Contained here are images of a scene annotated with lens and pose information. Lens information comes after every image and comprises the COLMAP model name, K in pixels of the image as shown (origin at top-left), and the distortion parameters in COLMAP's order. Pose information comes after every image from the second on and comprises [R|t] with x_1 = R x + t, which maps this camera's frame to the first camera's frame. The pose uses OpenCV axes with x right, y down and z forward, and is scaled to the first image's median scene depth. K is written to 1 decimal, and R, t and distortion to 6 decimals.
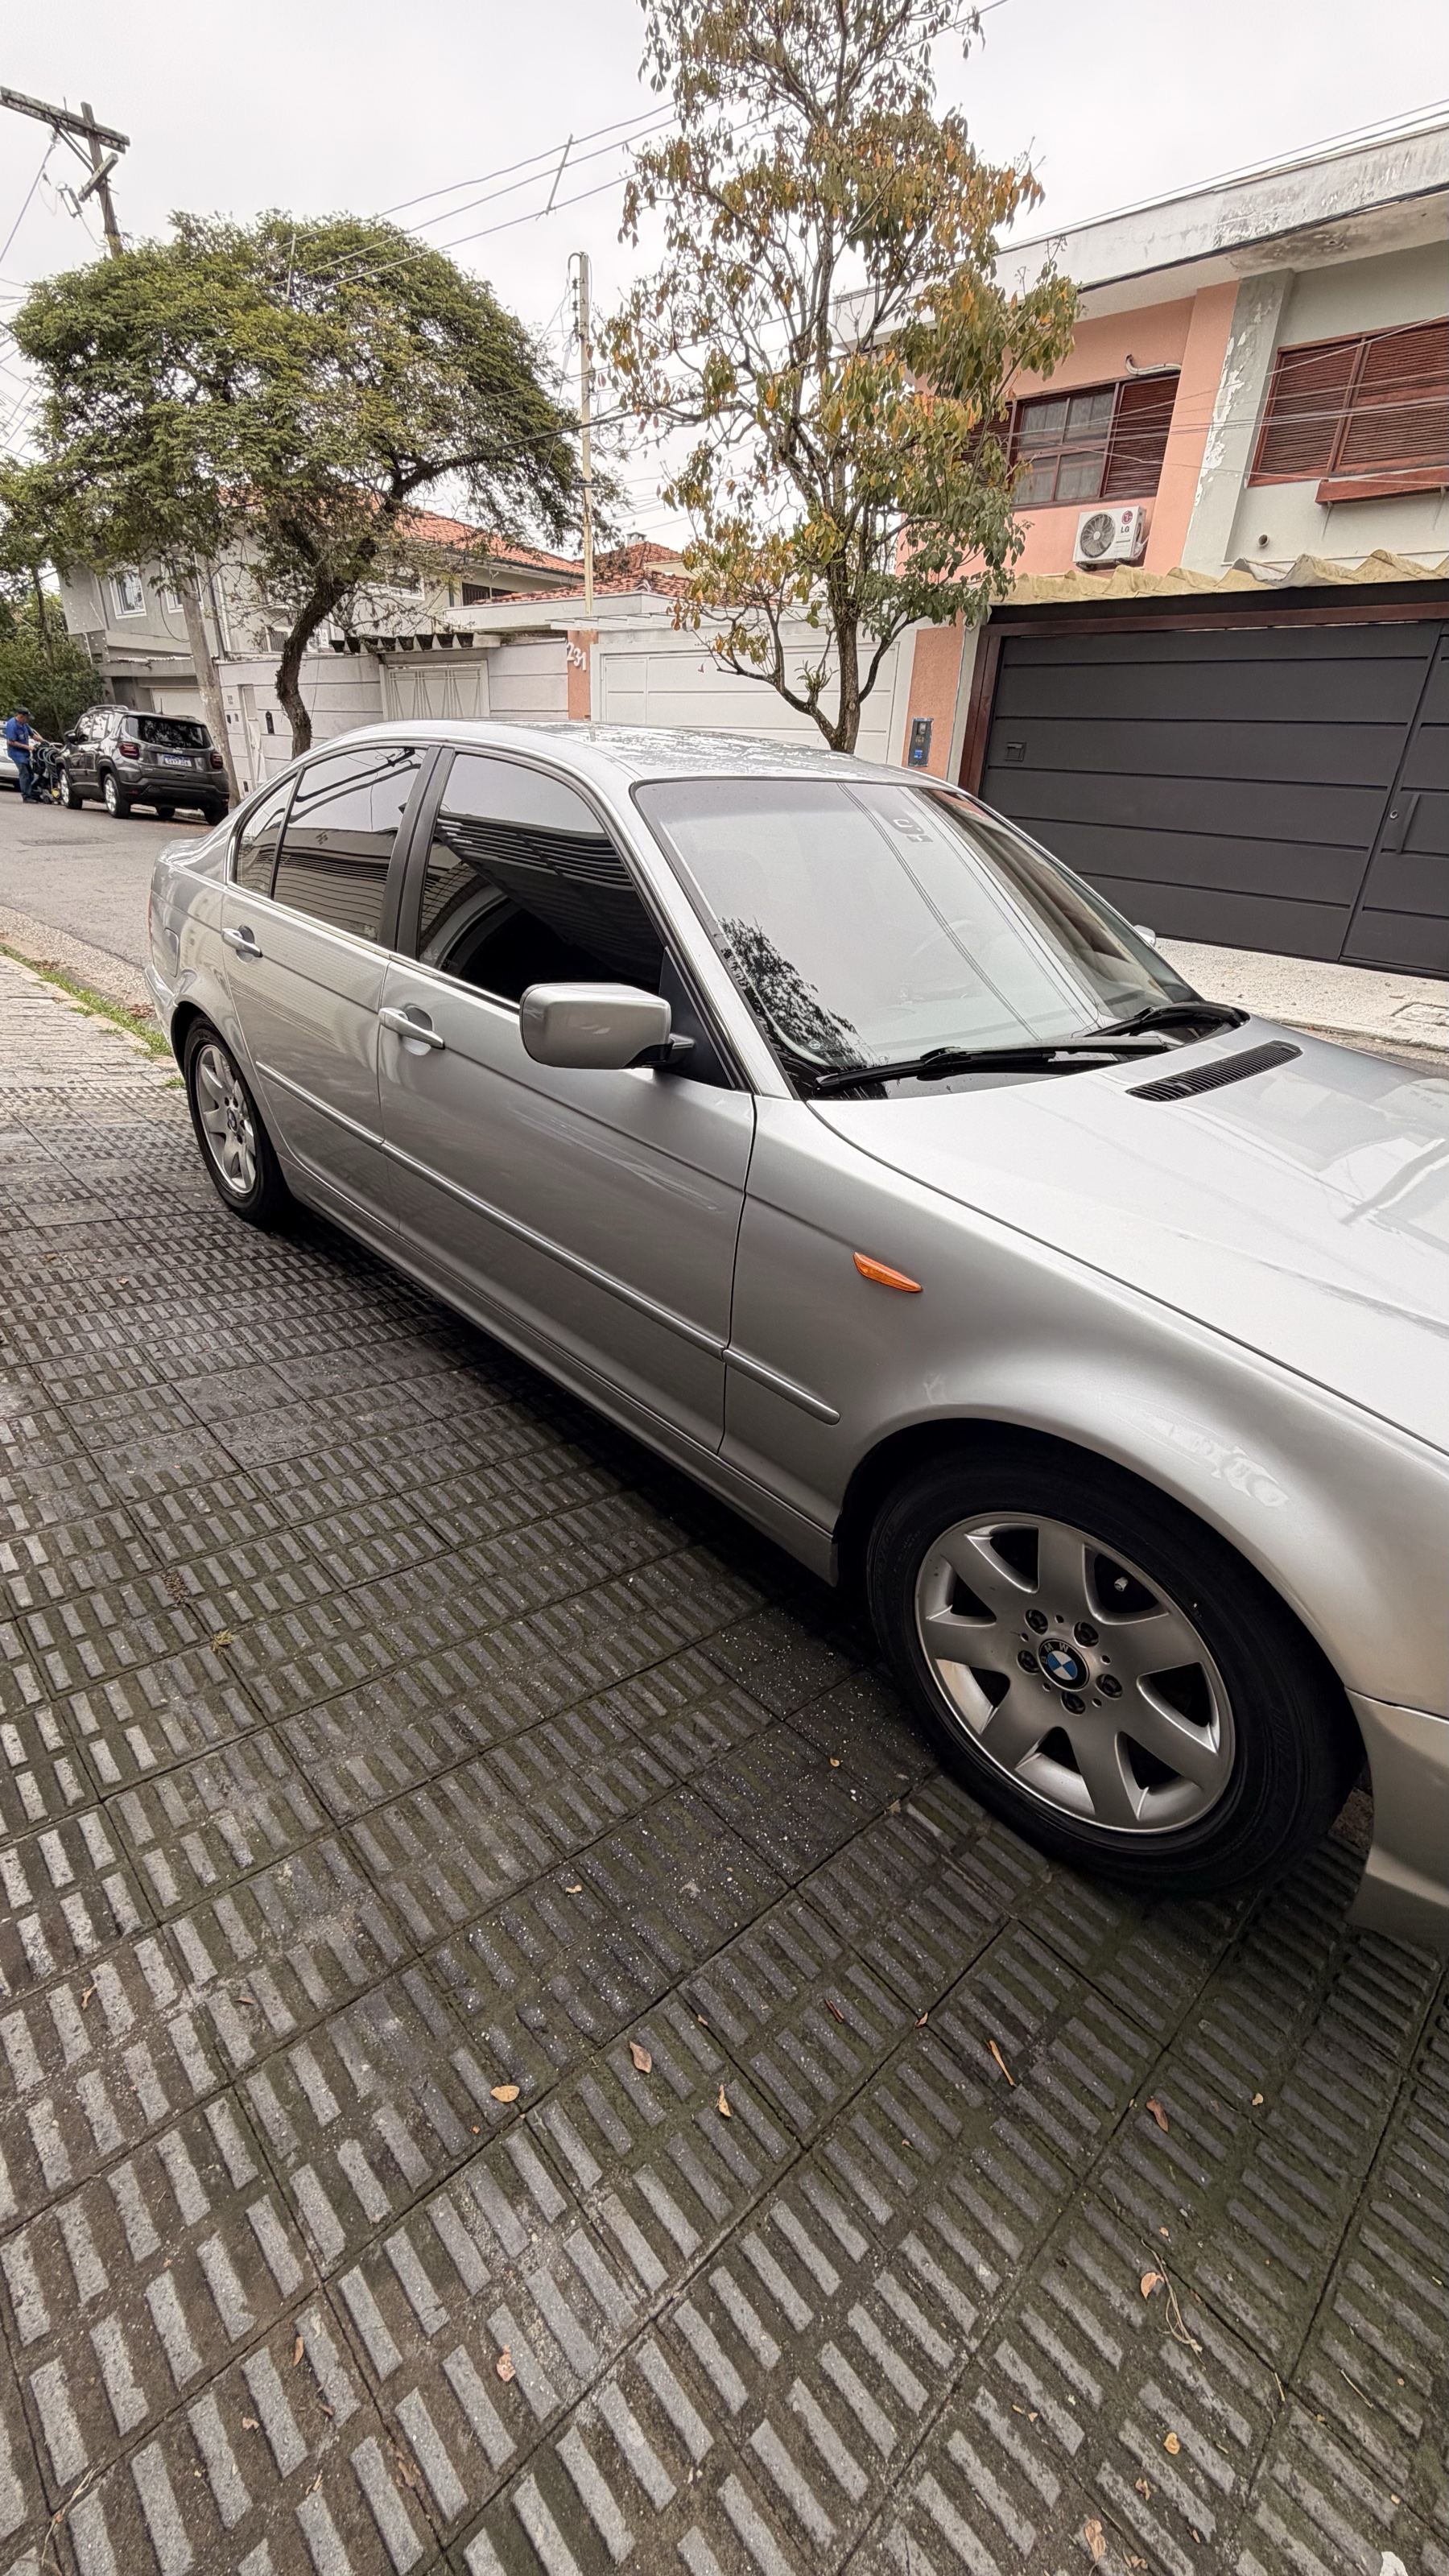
lens RADIAL K [[1017.0, 0, 724.5], [0, 1017.0, 1288.0], [0, 0, 1]] dist [0.000058, -0.000657]
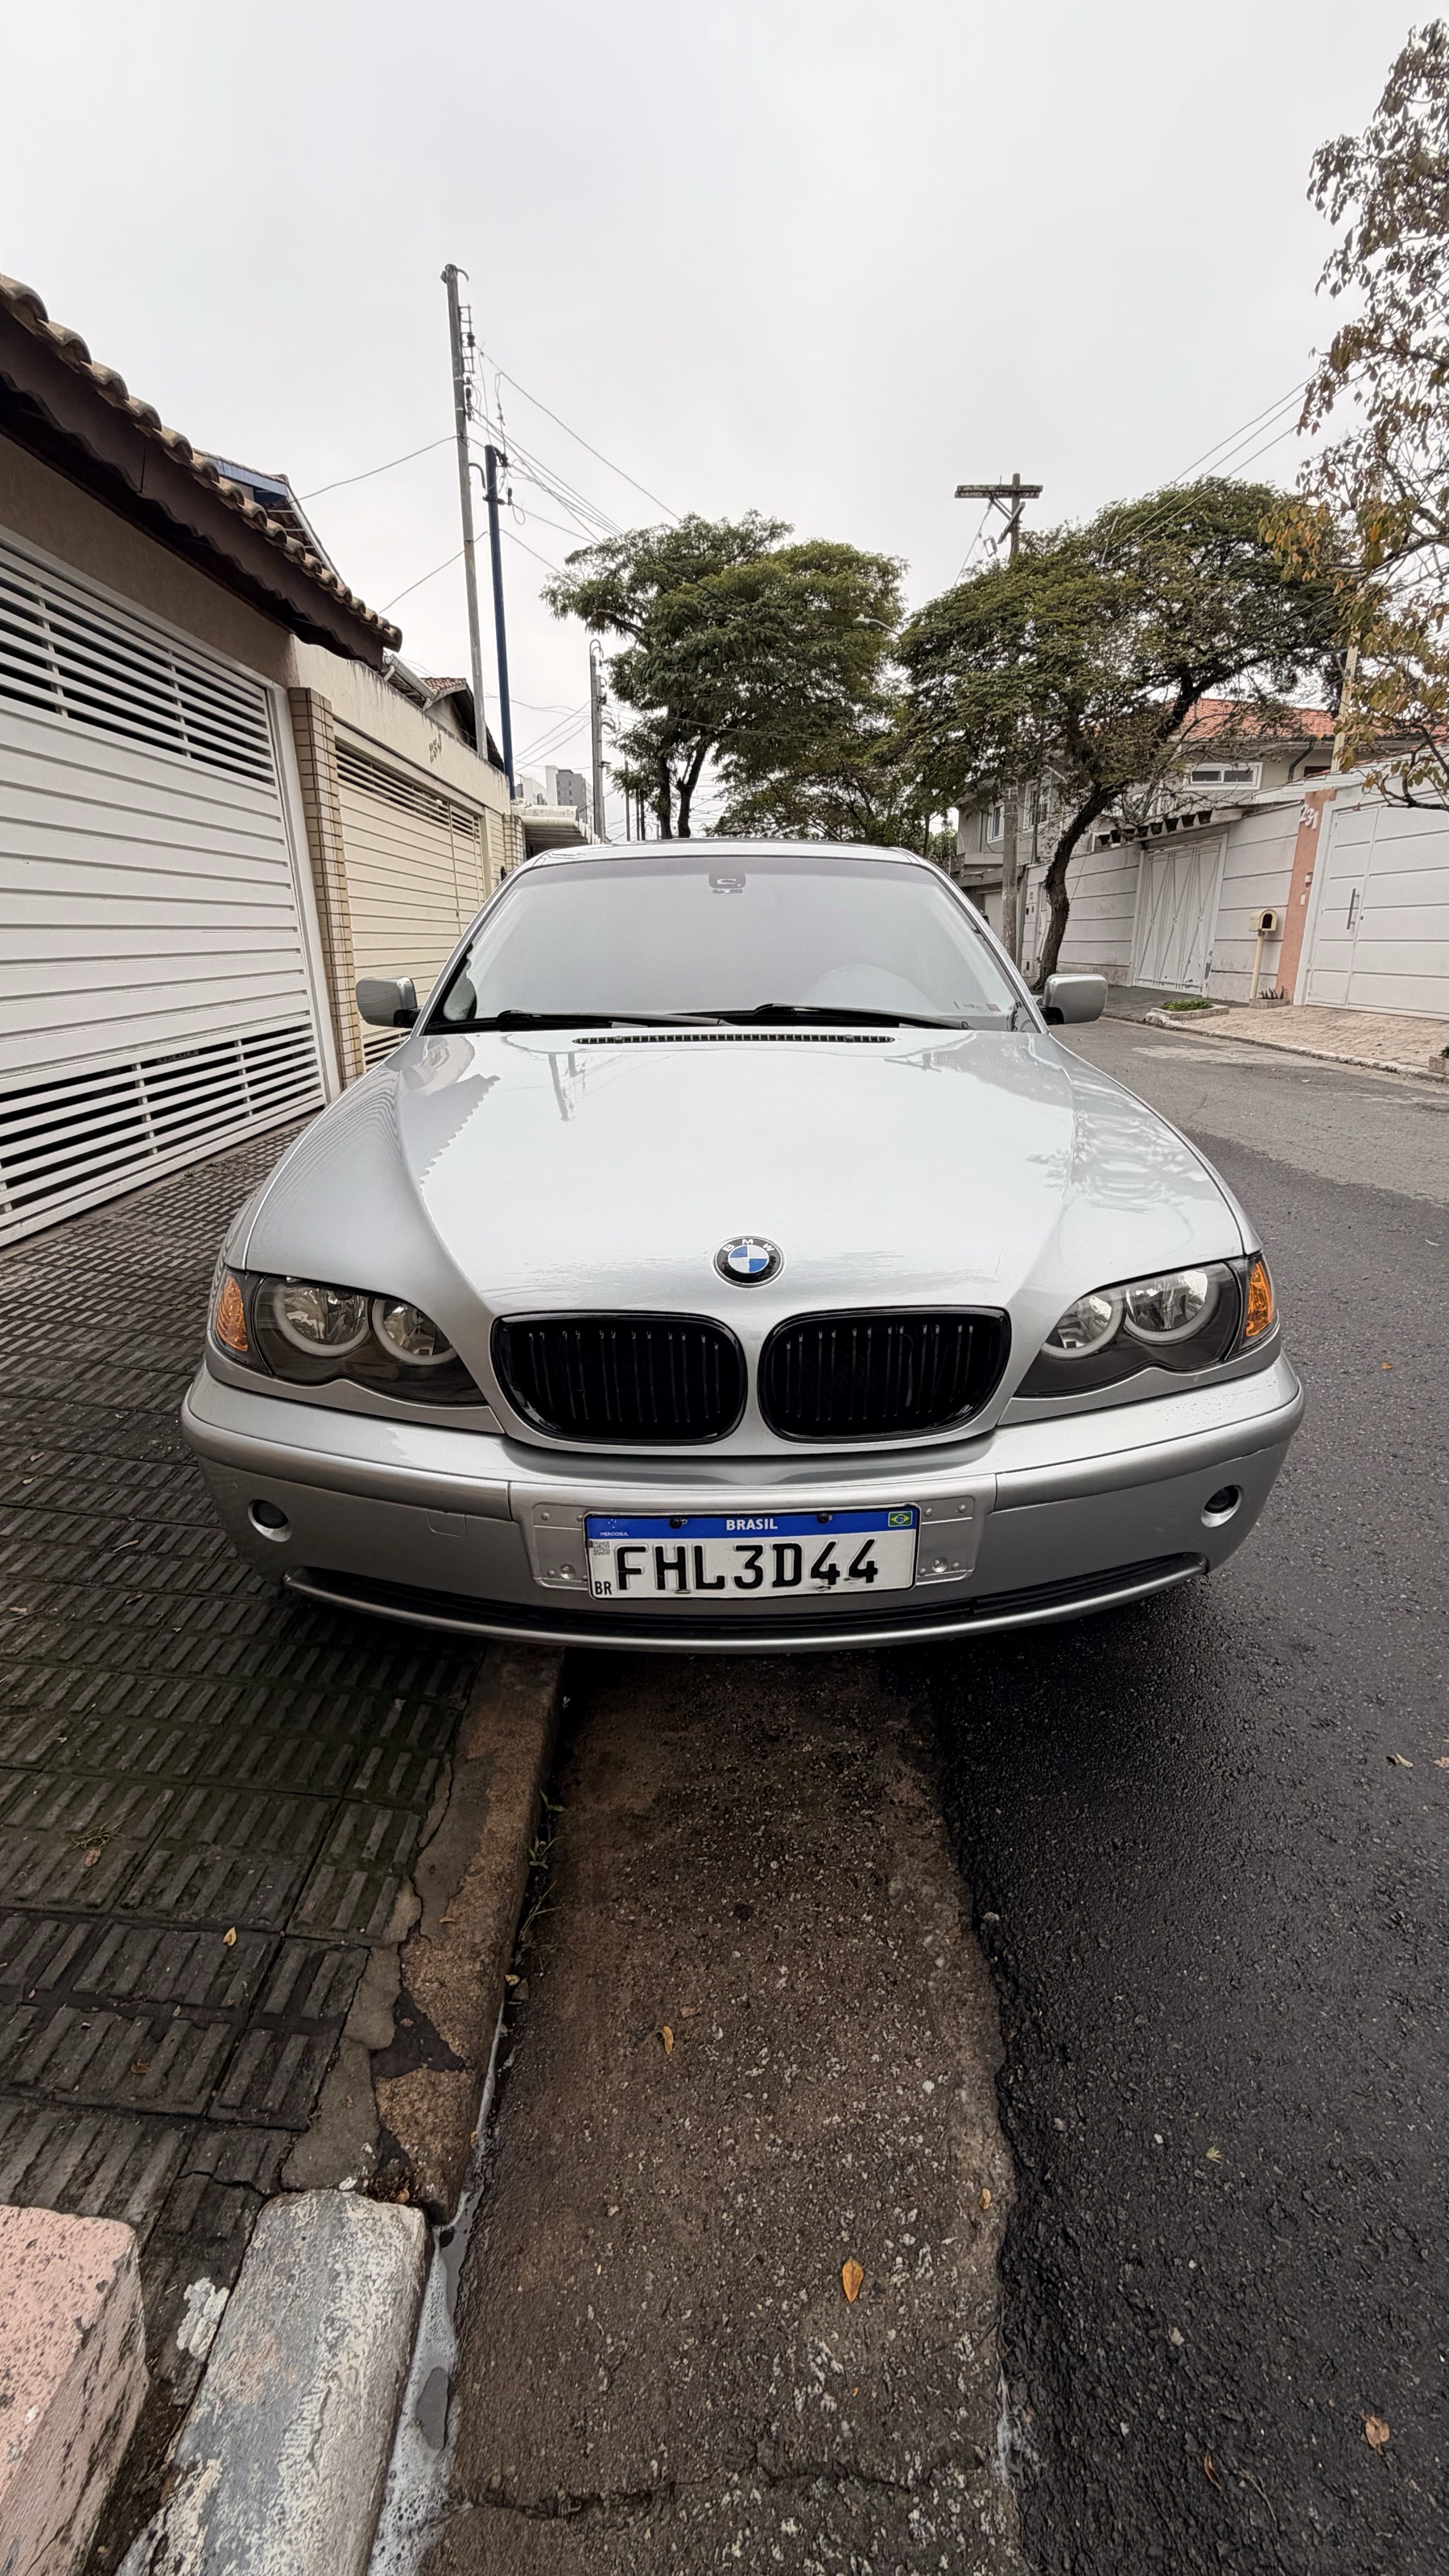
lens RADIAL K [[1022.2, 0, 724.5], [0, 1022.2, 1288.0], [0, 0, 1]] dist [0.000365, -0.000643]
pose [[0.725235, 0.166628, -0.668034, 0.297919], [-0.272818, 0.960398, -0.056625, 0.028312], [0.632143, 0.223318, 0.741973, 0.044032]]
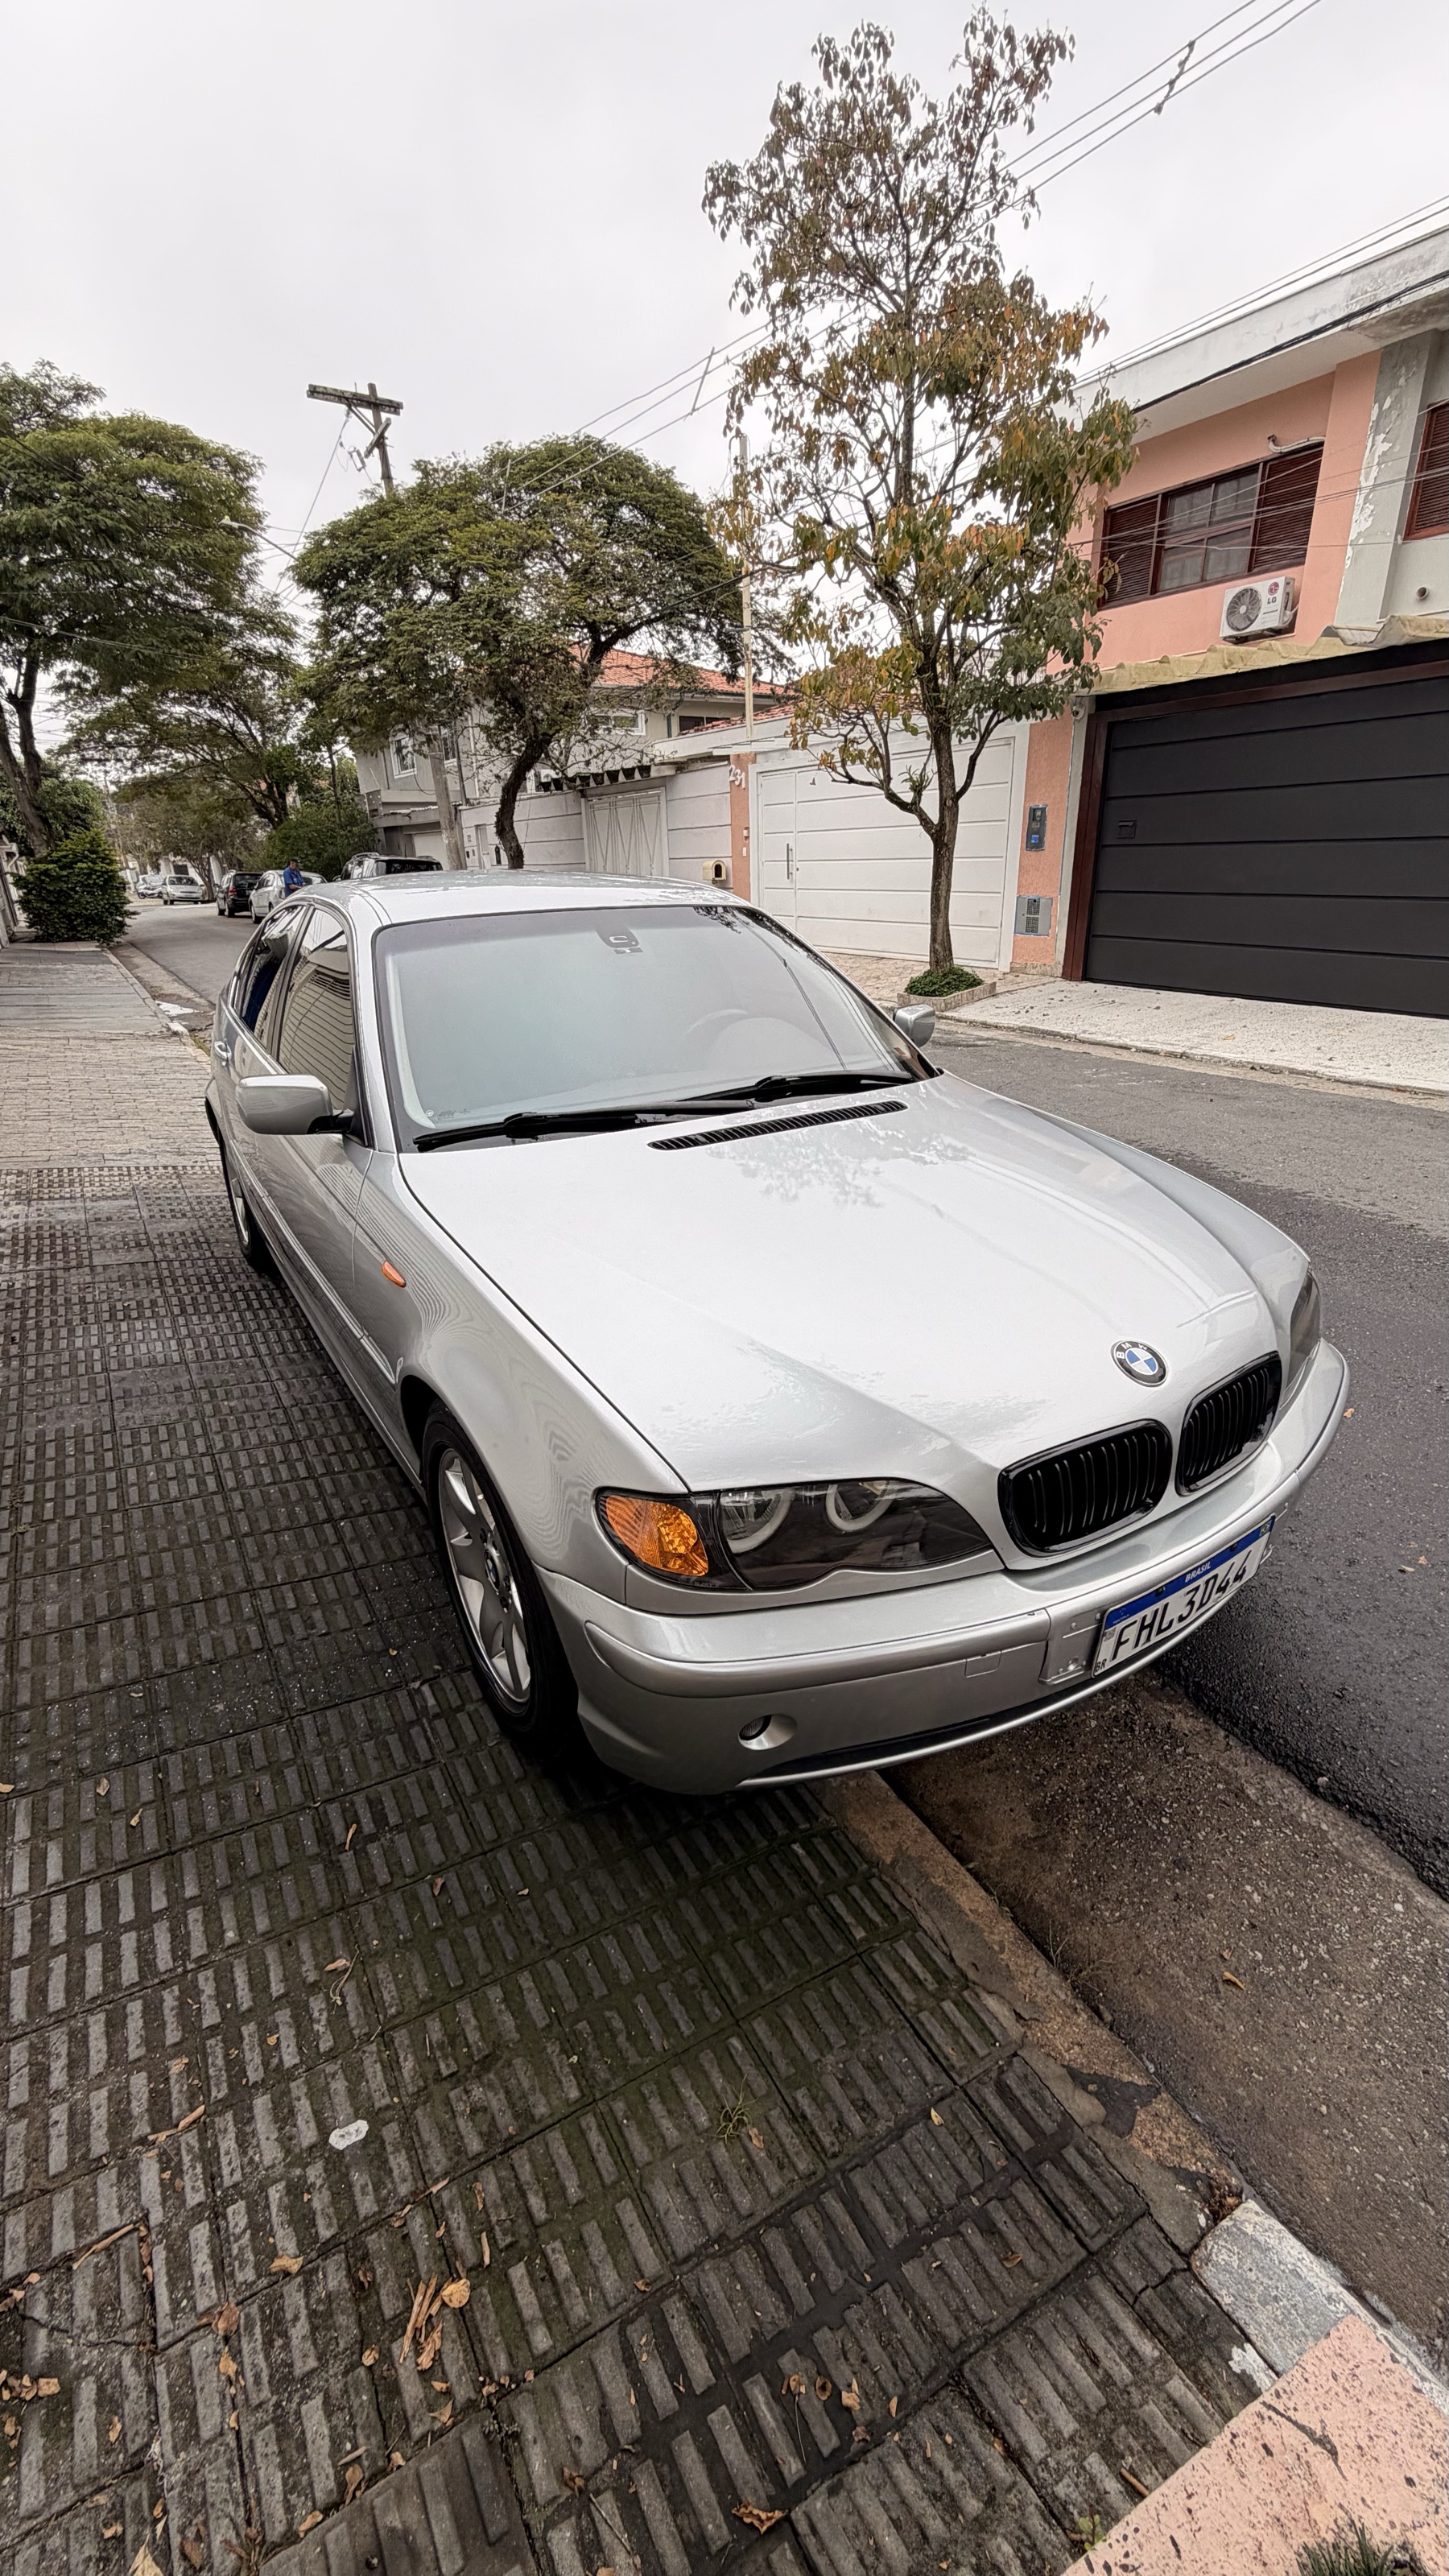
lens RADIAL K [[1022.2, 0, 724.5], [0, 1022.2, 1288.0], [0, 0, 1]] dist [0.000365, -0.000643]
pose [[0.974697, 0.012507, -0.223182, 0.156997], [-0.030226, 0.996638, -0.076155, 0.016905], [0.221479, 0.080974, 0.971797, -0.042369]]
